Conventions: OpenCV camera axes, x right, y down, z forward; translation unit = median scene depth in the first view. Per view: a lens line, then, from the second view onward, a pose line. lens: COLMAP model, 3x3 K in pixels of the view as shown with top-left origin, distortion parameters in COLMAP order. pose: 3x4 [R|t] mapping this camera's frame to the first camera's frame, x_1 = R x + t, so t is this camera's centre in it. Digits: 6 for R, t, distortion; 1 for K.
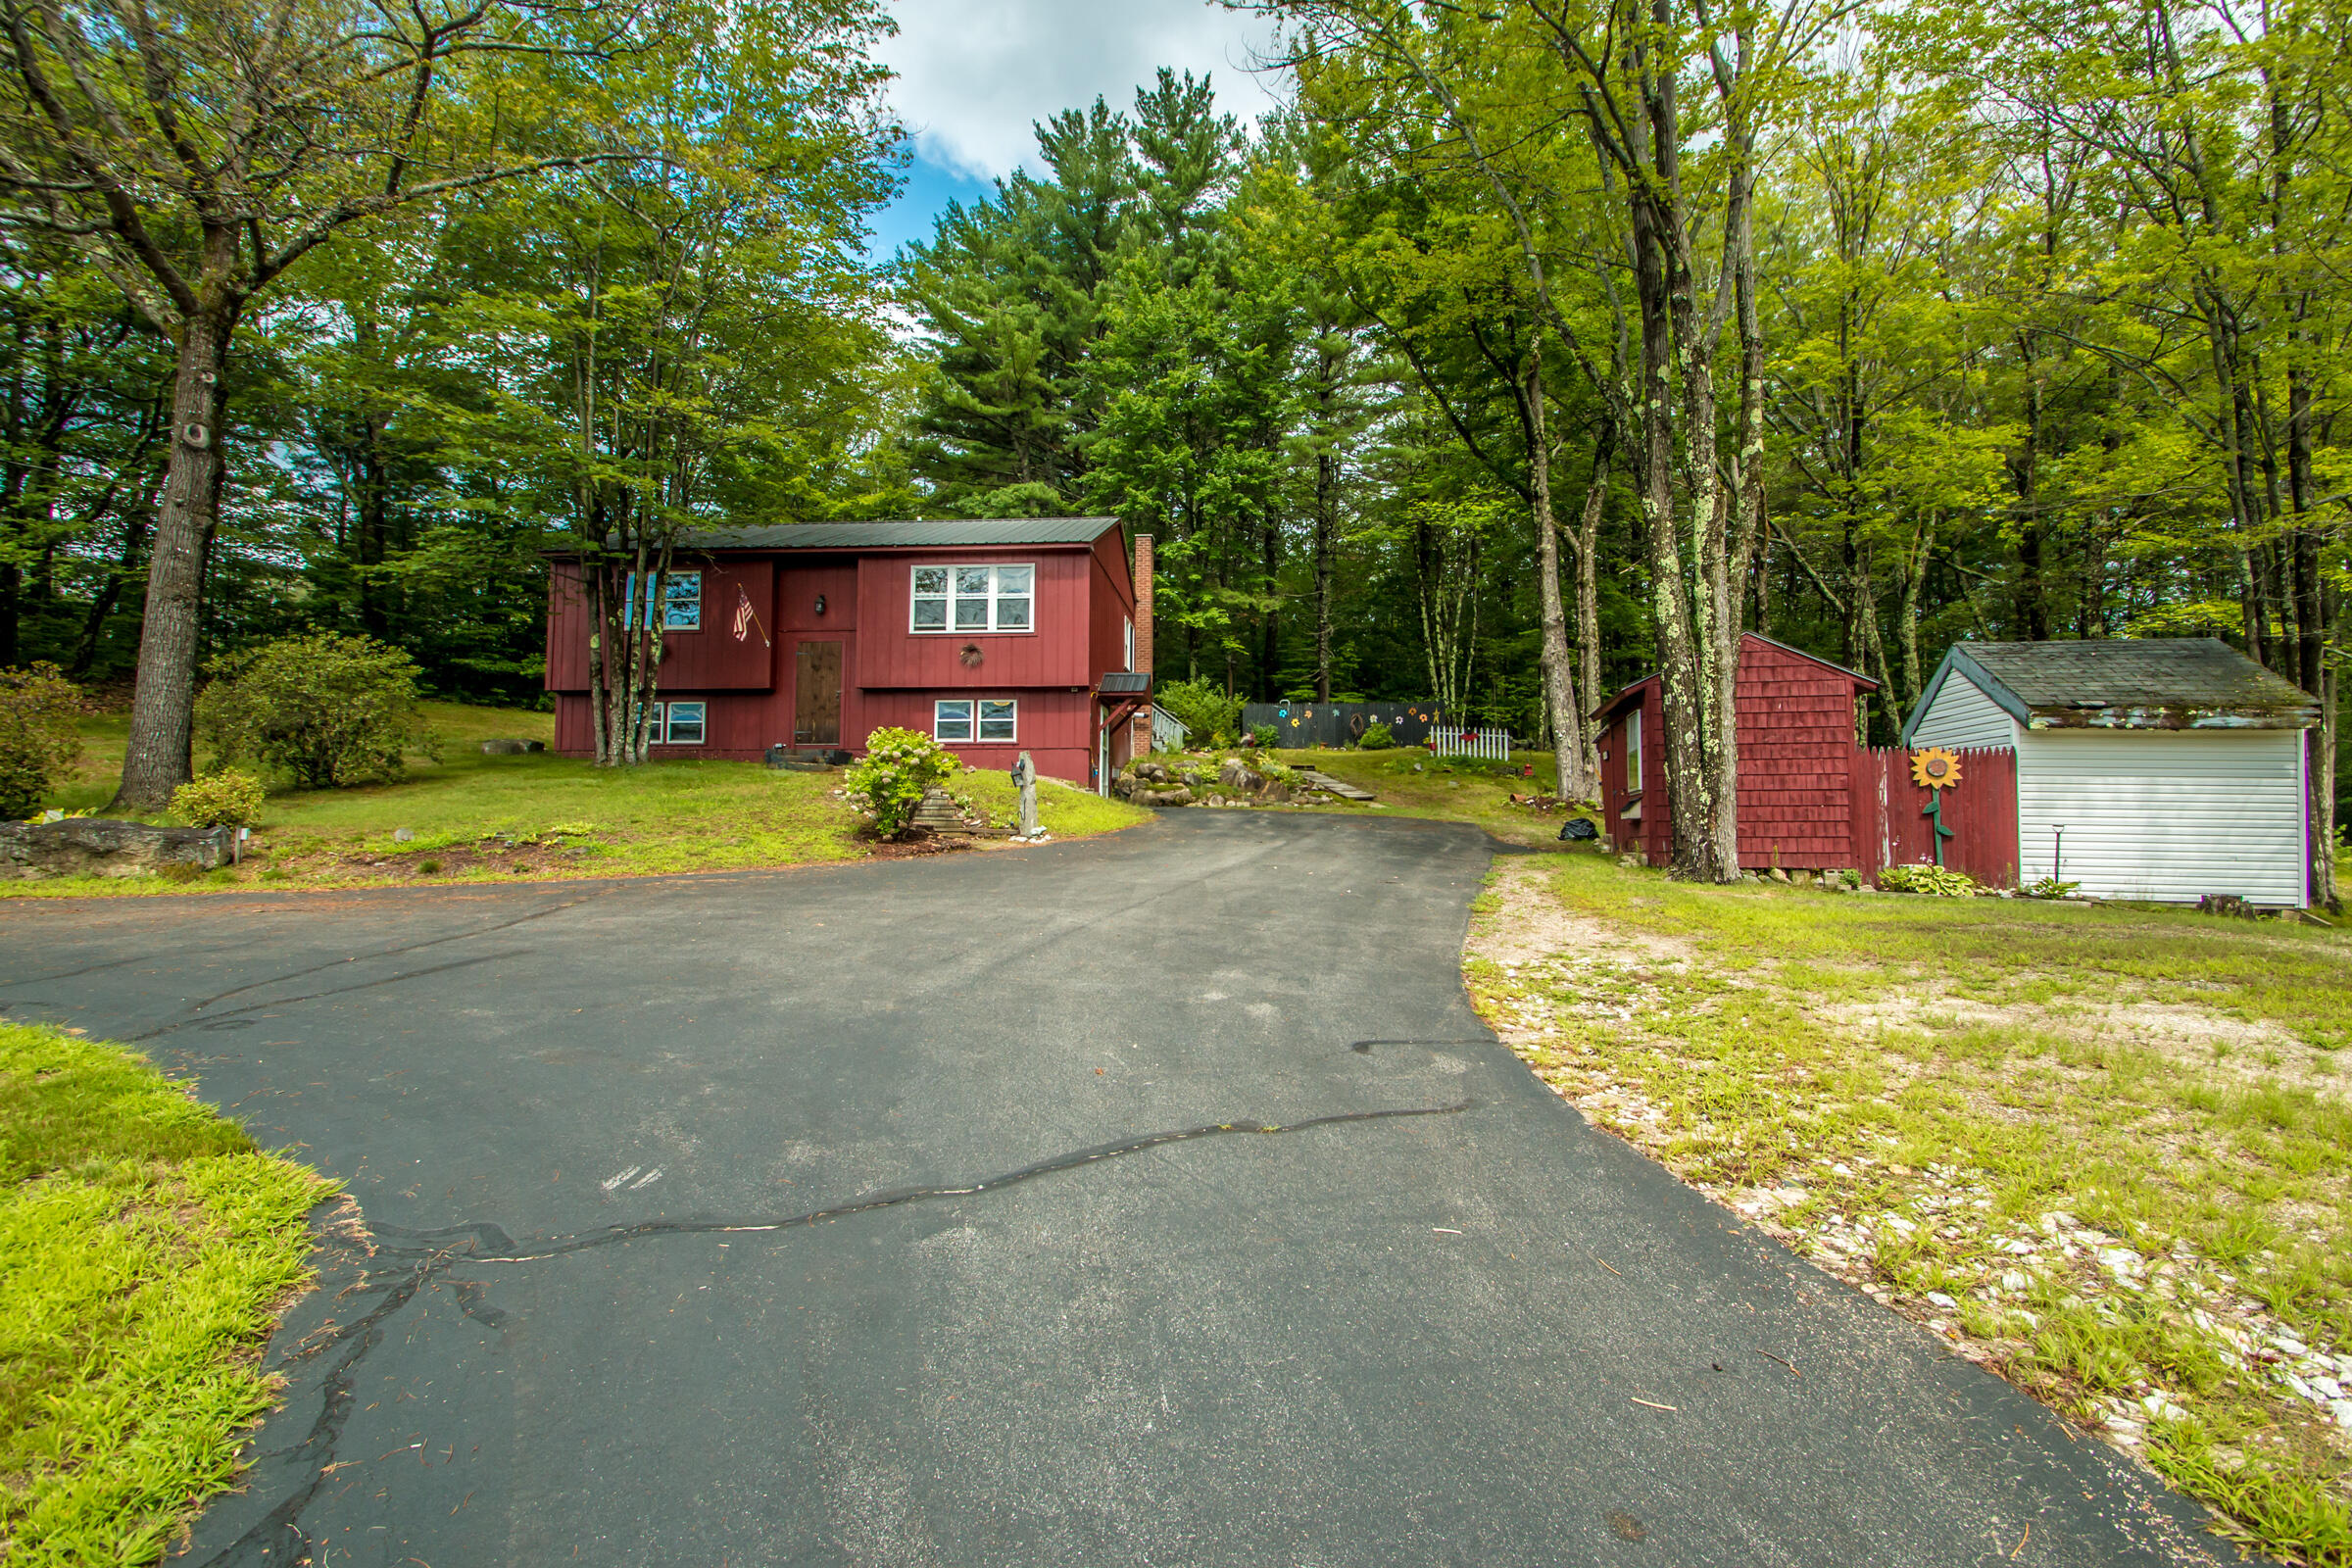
lens RADIAL K [[1078.2, 0, 1212.9], [0, 1078.2, 776.9], [0, 0, 1]] dist [-0.001320, -0.000495]
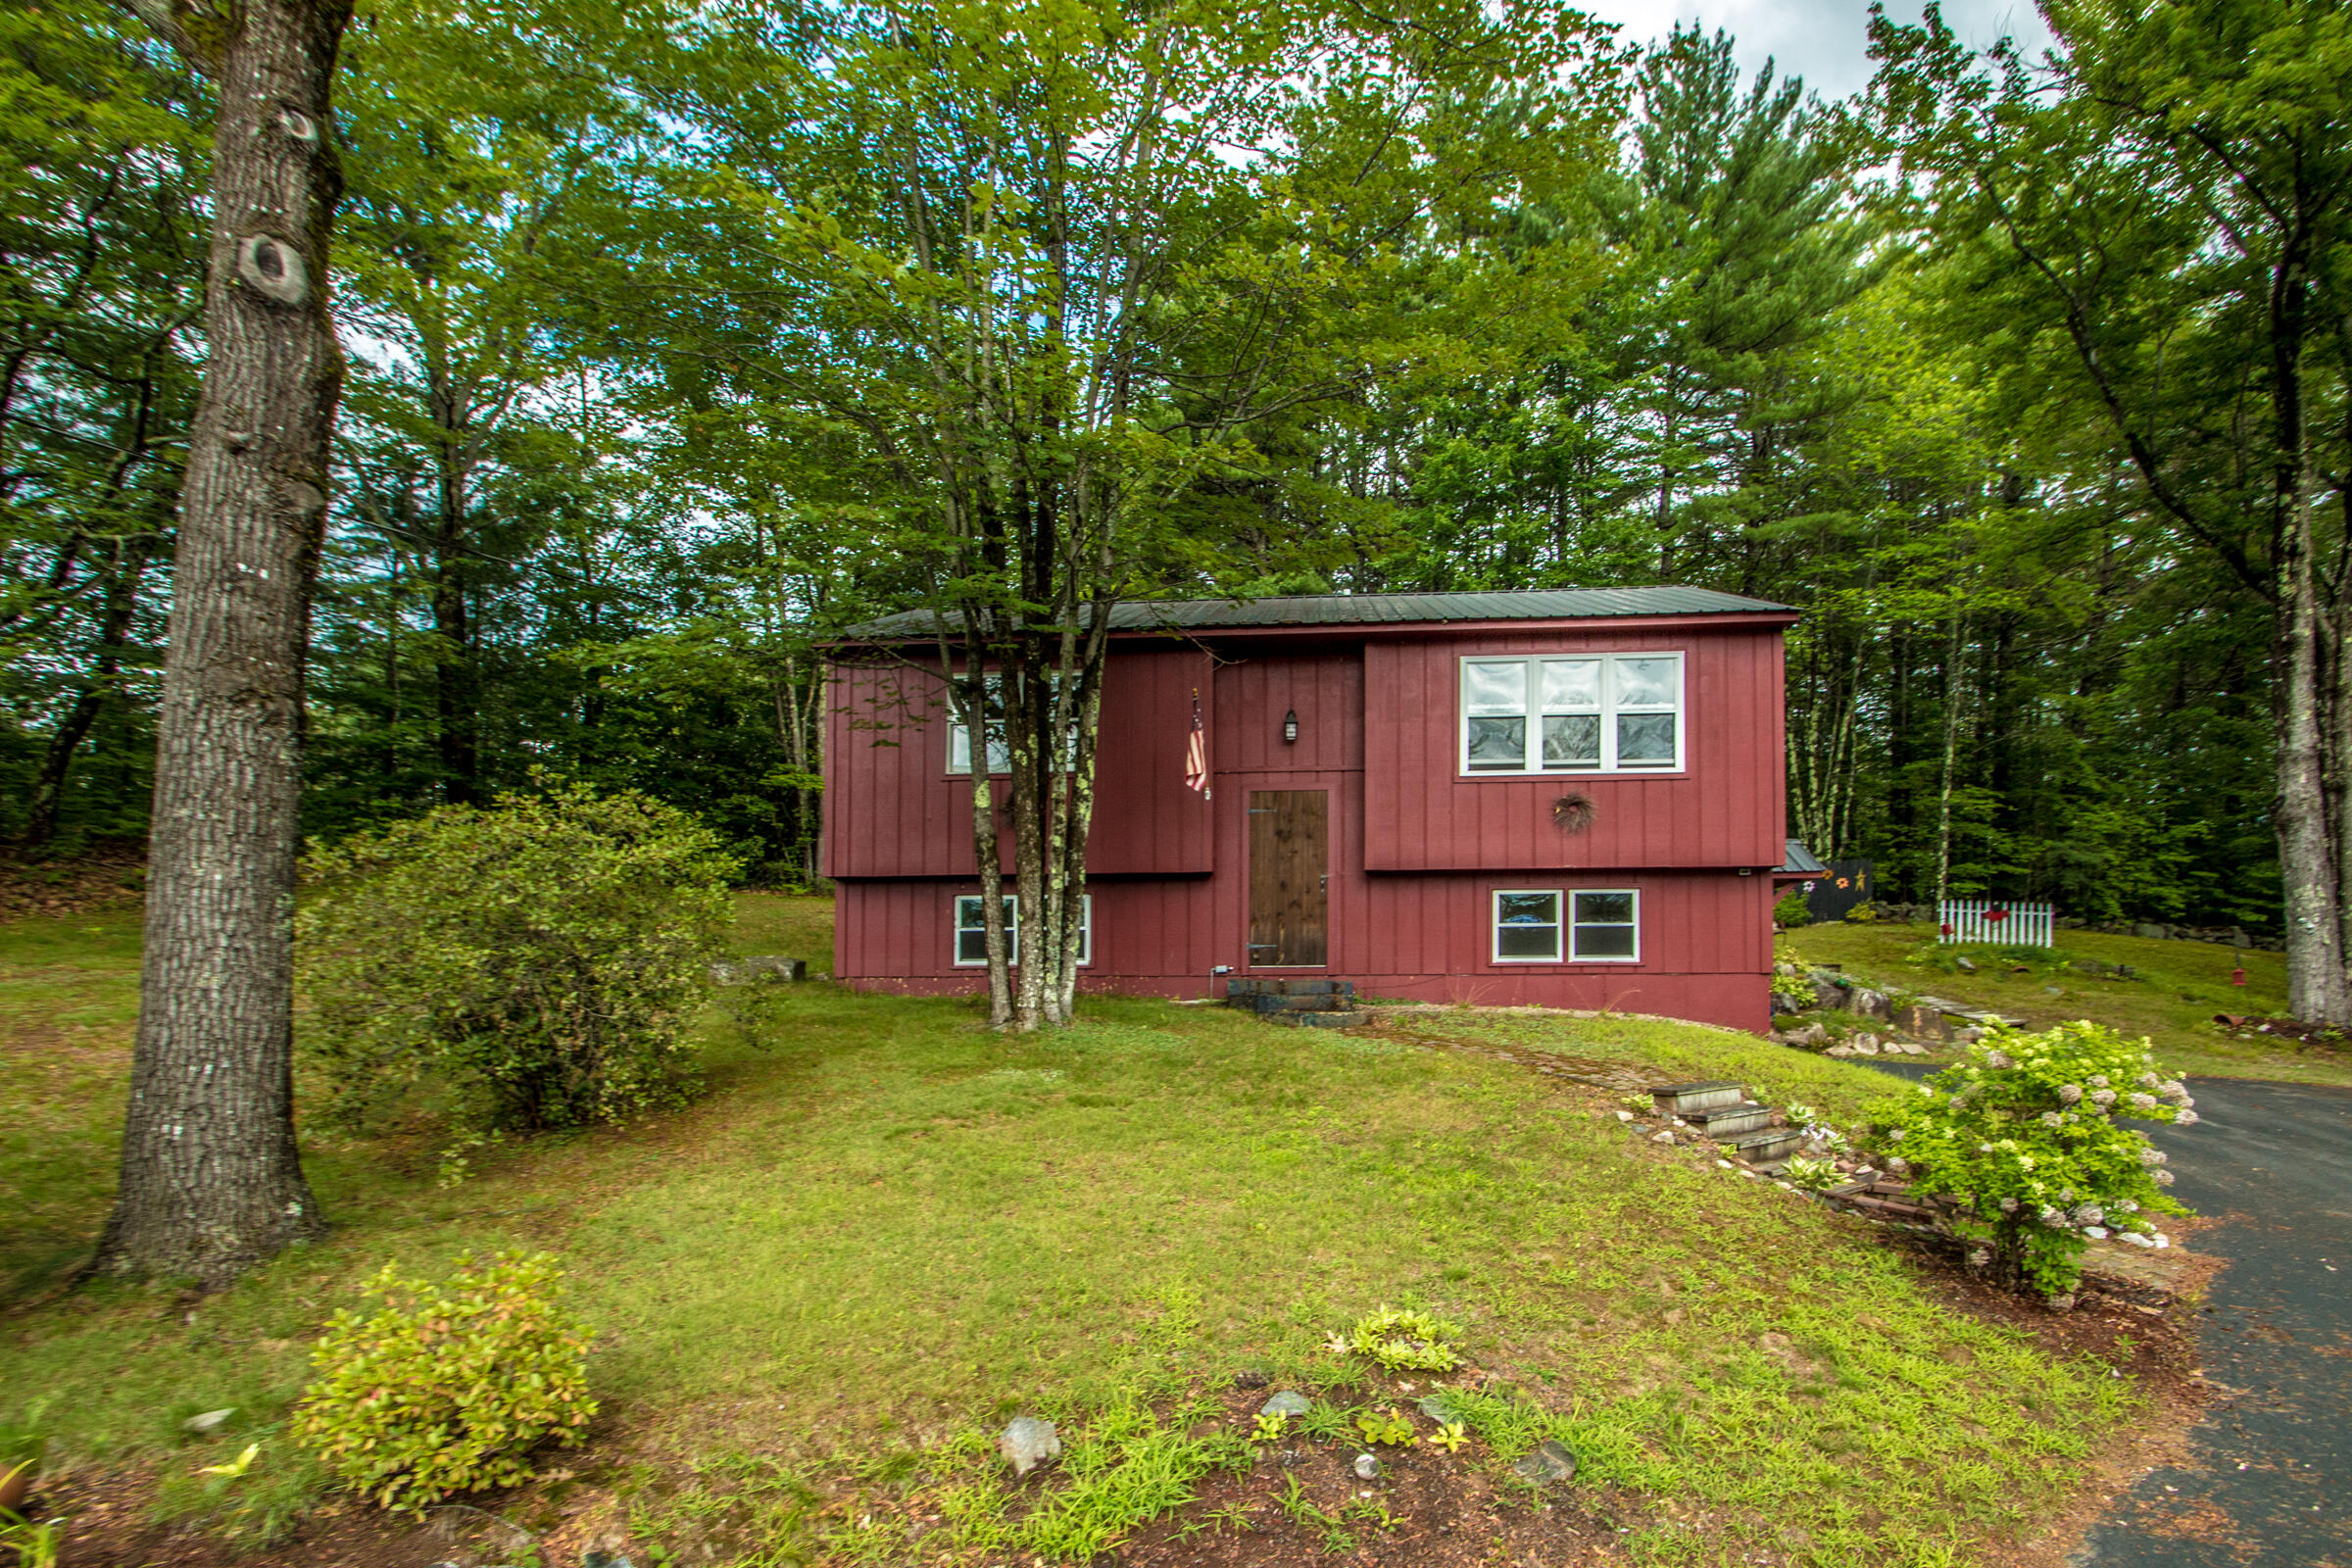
lens RADIAL K [[1146.9, 0, 1249.7], [0, 1146.9, 964.8], [0, 0, 1]] dist [0.001279, -0.000342]
pose [[0.999825, -0.003671, -0.018340, -0.376443], [0.004340, 0.999322, 0.036565, -0.054022], [0.018194, -0.036638, 0.999163, 0.375844]]
